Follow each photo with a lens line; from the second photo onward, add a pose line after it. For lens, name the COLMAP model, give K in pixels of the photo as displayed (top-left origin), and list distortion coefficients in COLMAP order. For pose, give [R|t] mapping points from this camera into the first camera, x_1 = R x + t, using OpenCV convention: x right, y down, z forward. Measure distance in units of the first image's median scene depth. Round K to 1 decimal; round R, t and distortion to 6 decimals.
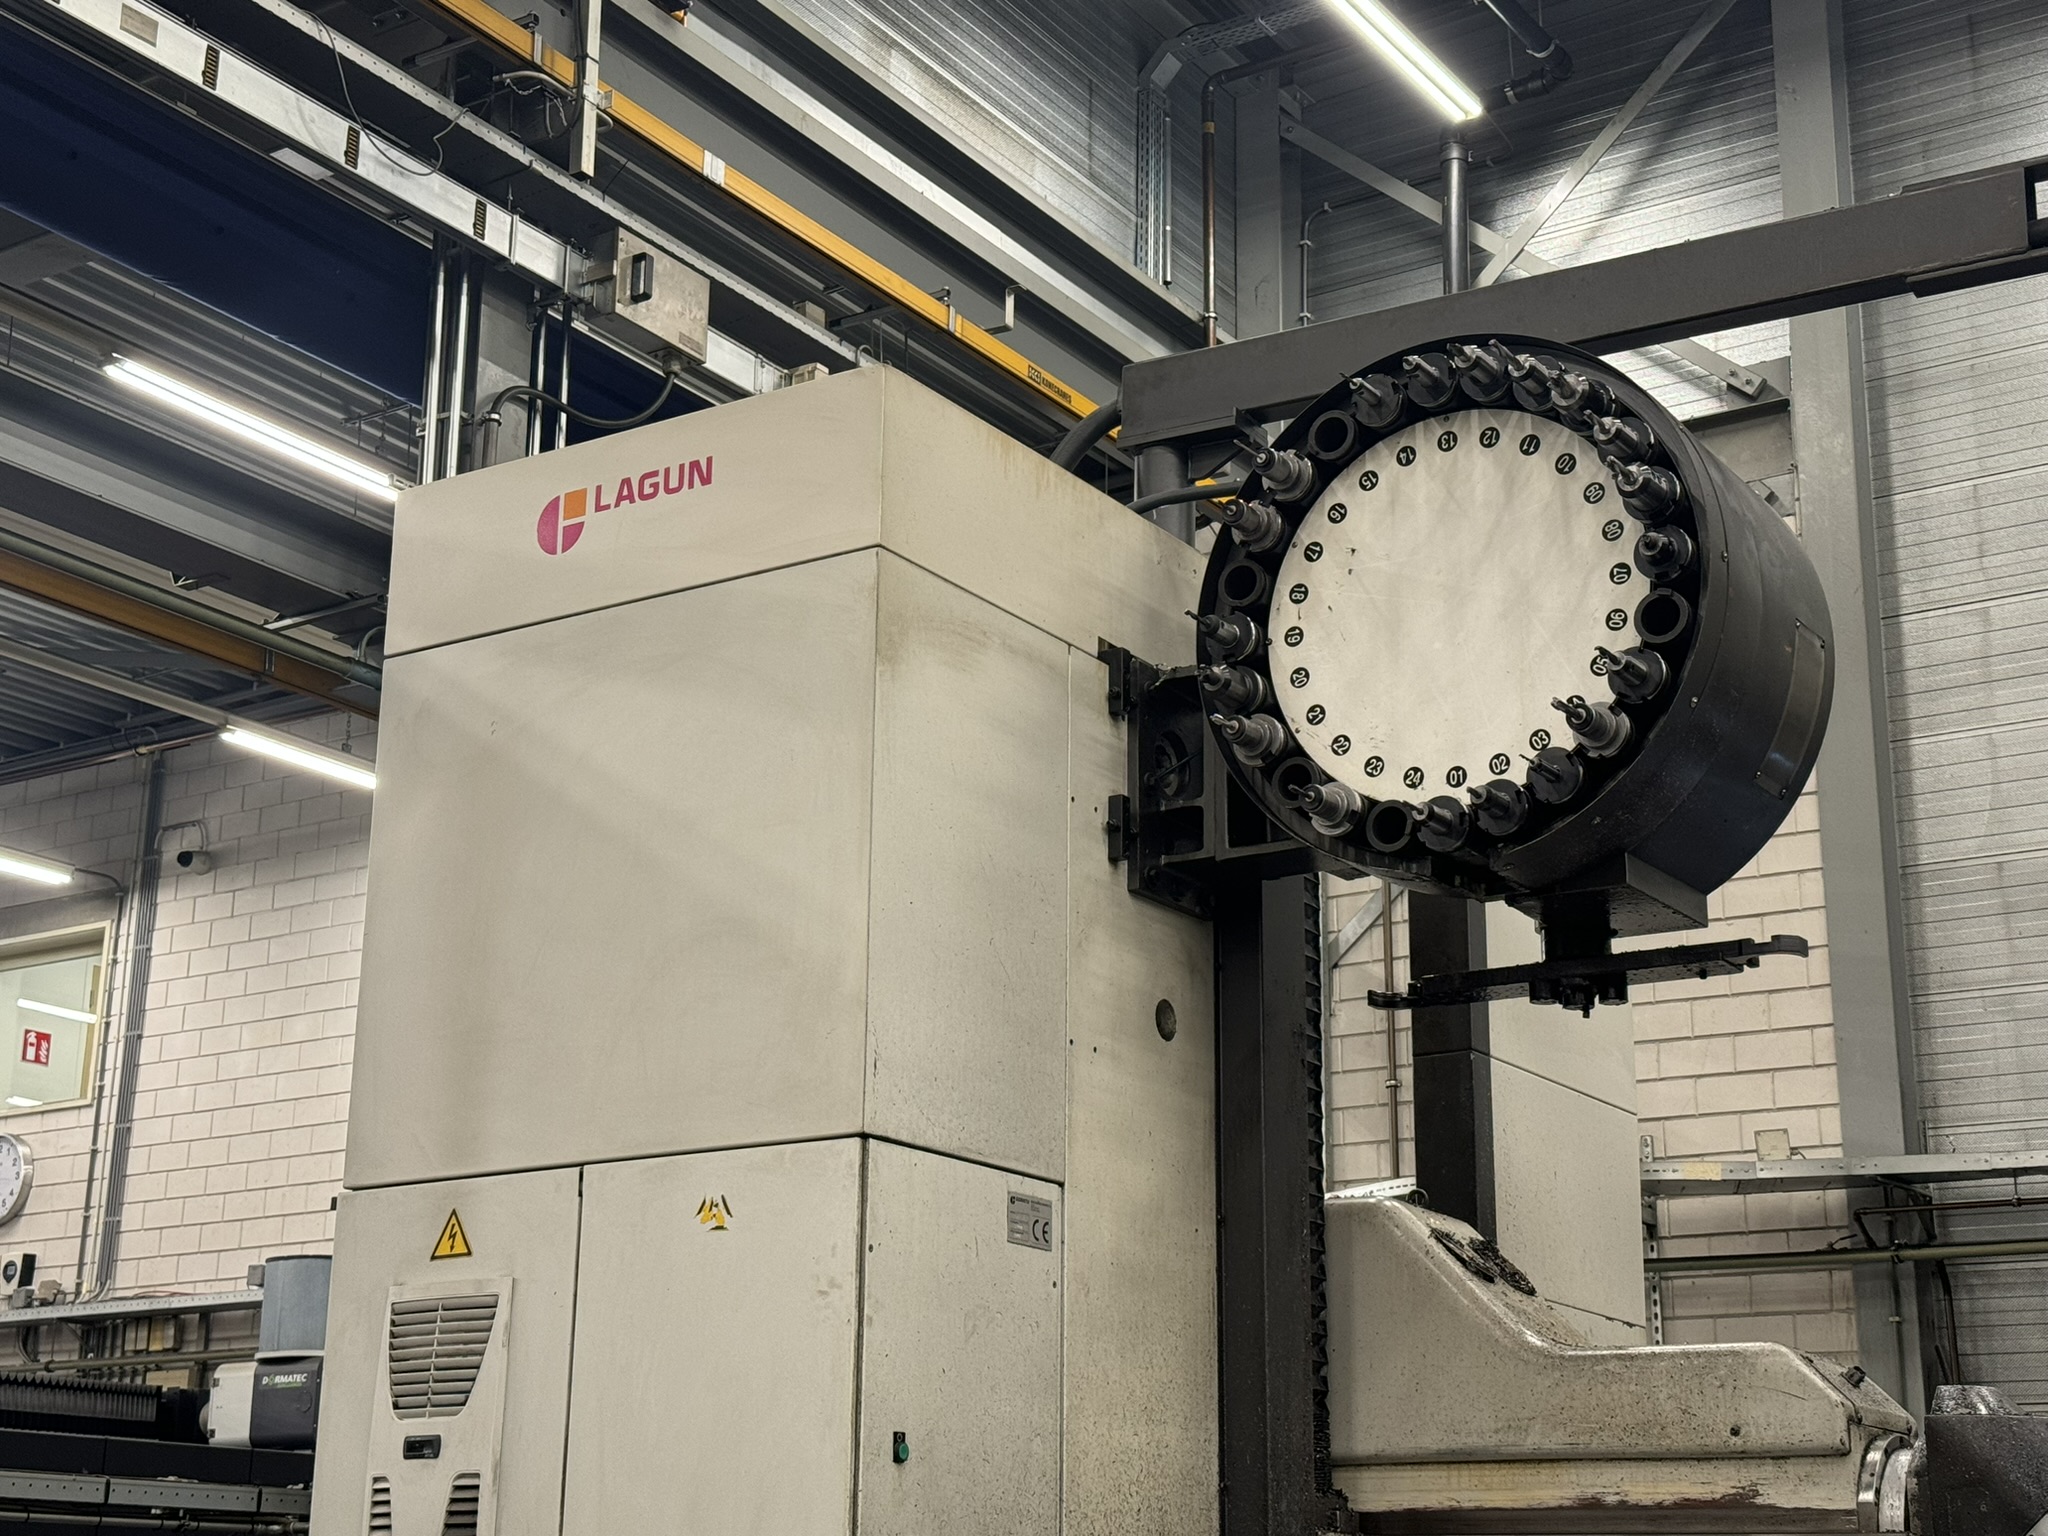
lens RADIAL K [[3019.6, 0, 1024.0], [0, 3019.6, 768.0], [0, 0, 1]] dist [0.084243, 0.068710]
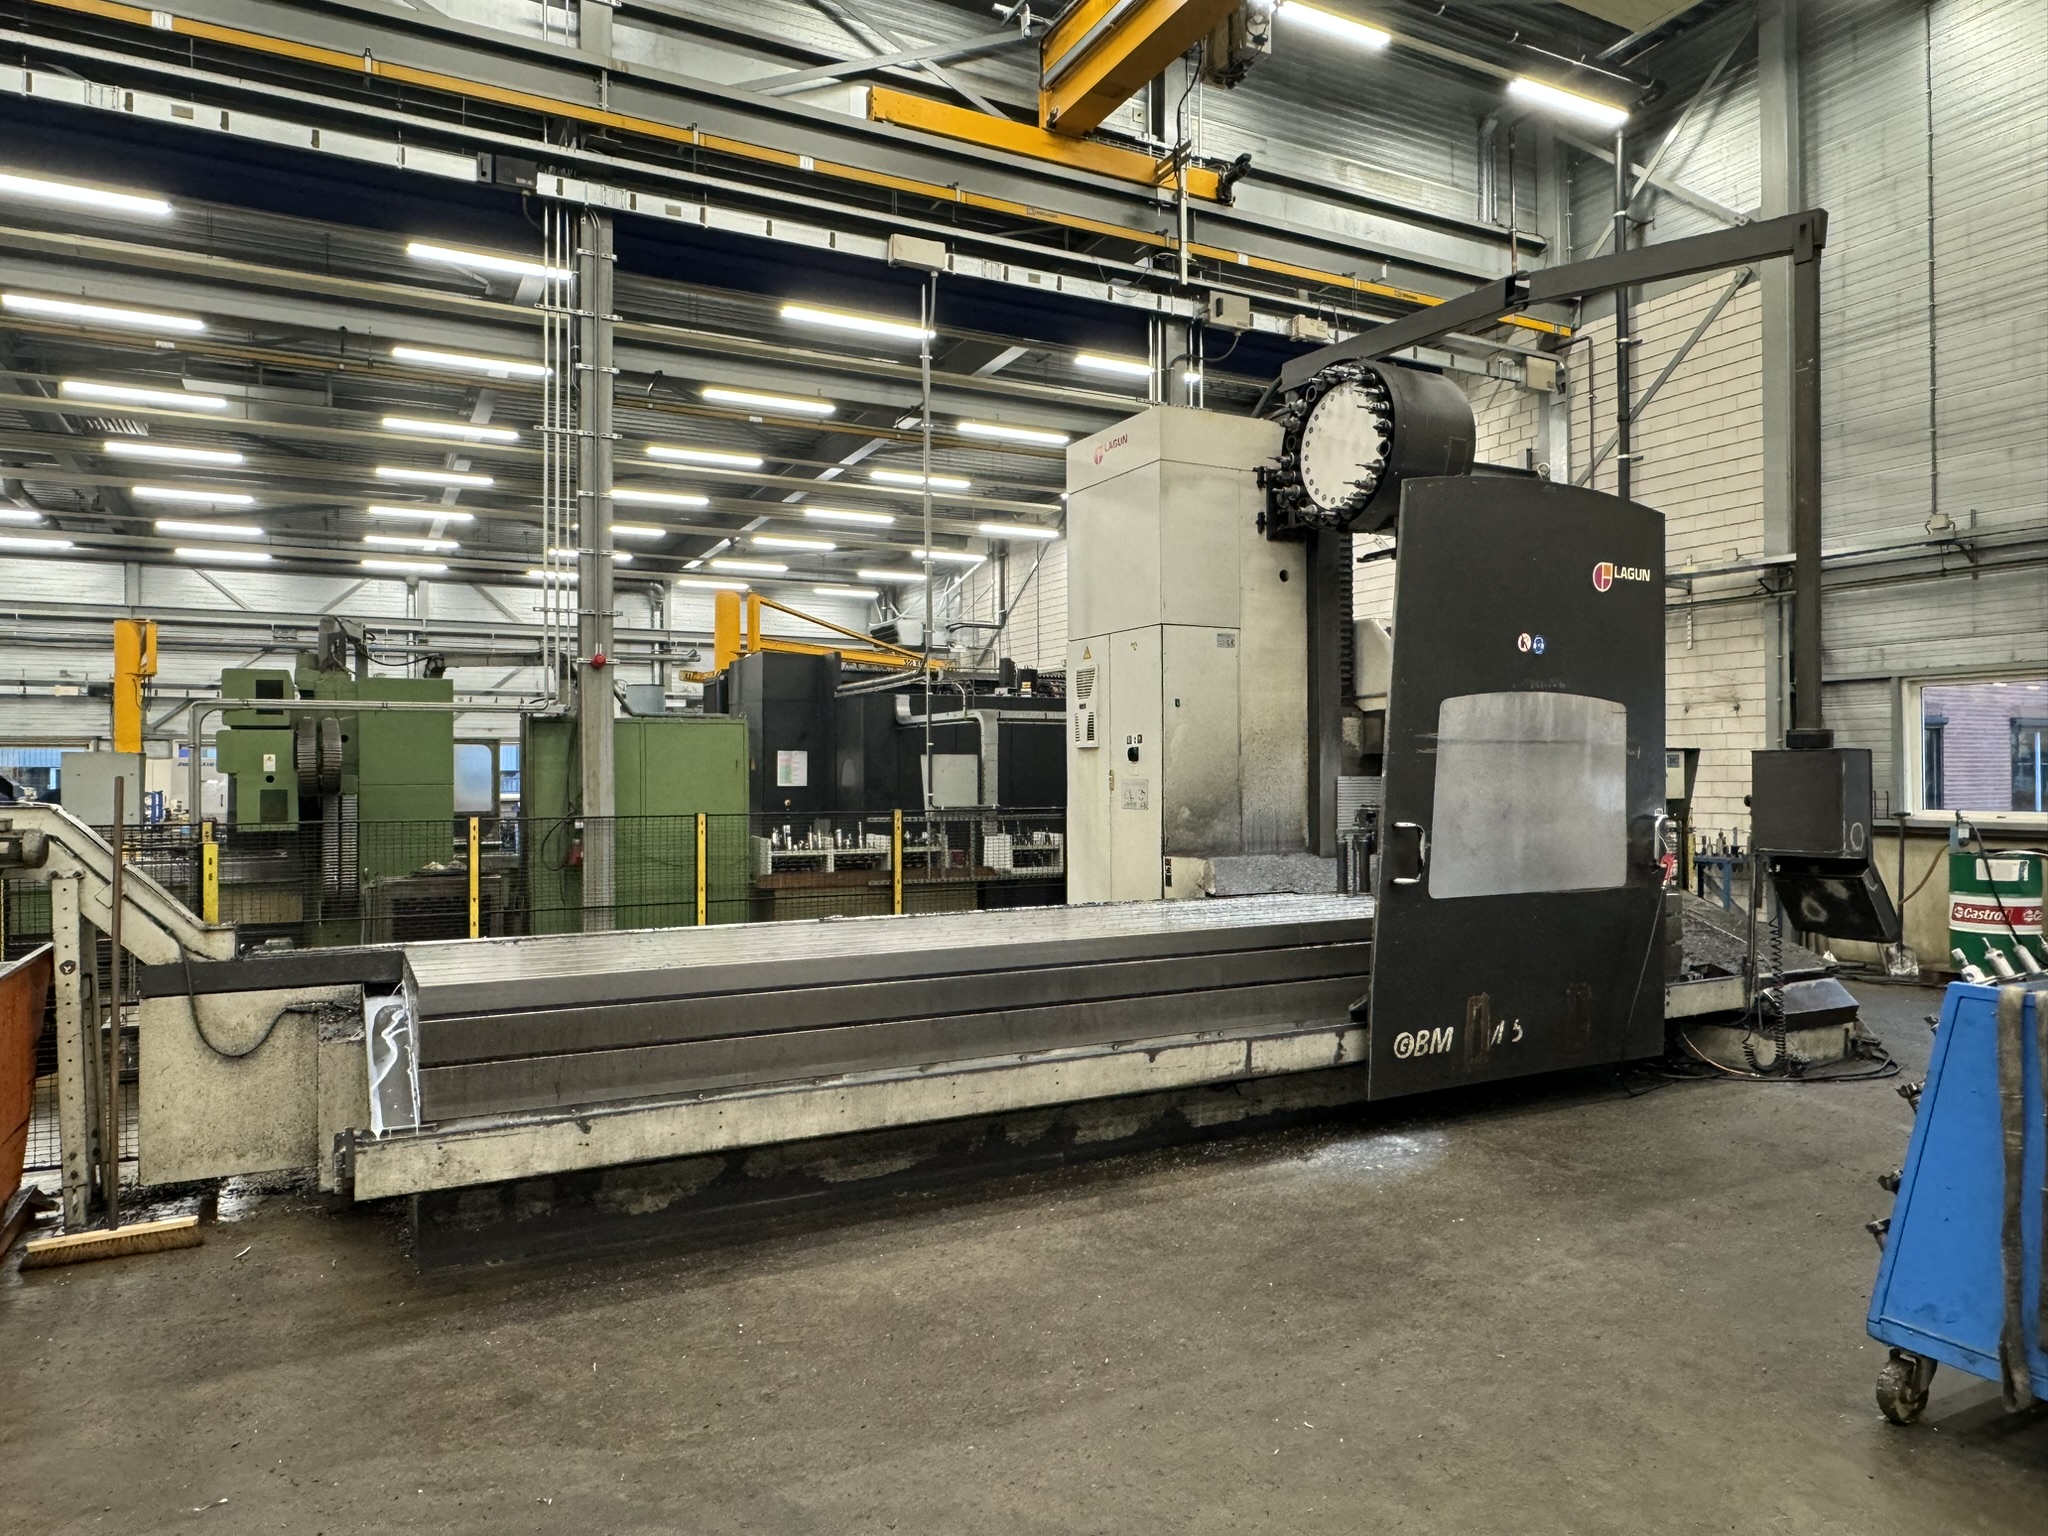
lens RADIAL K [[1311.6, 0, 1024.0], [0, 1311.6, 768.0], [0, 0, 1]] dist [-0.000561, -0.001540]
pose [[0.875899, -0.019642, -0.482094, 0.318295], [0.152771, 0.959053, 0.238490, -0.067950], [0.457669, -0.282543, 0.843035, -0.284697]]
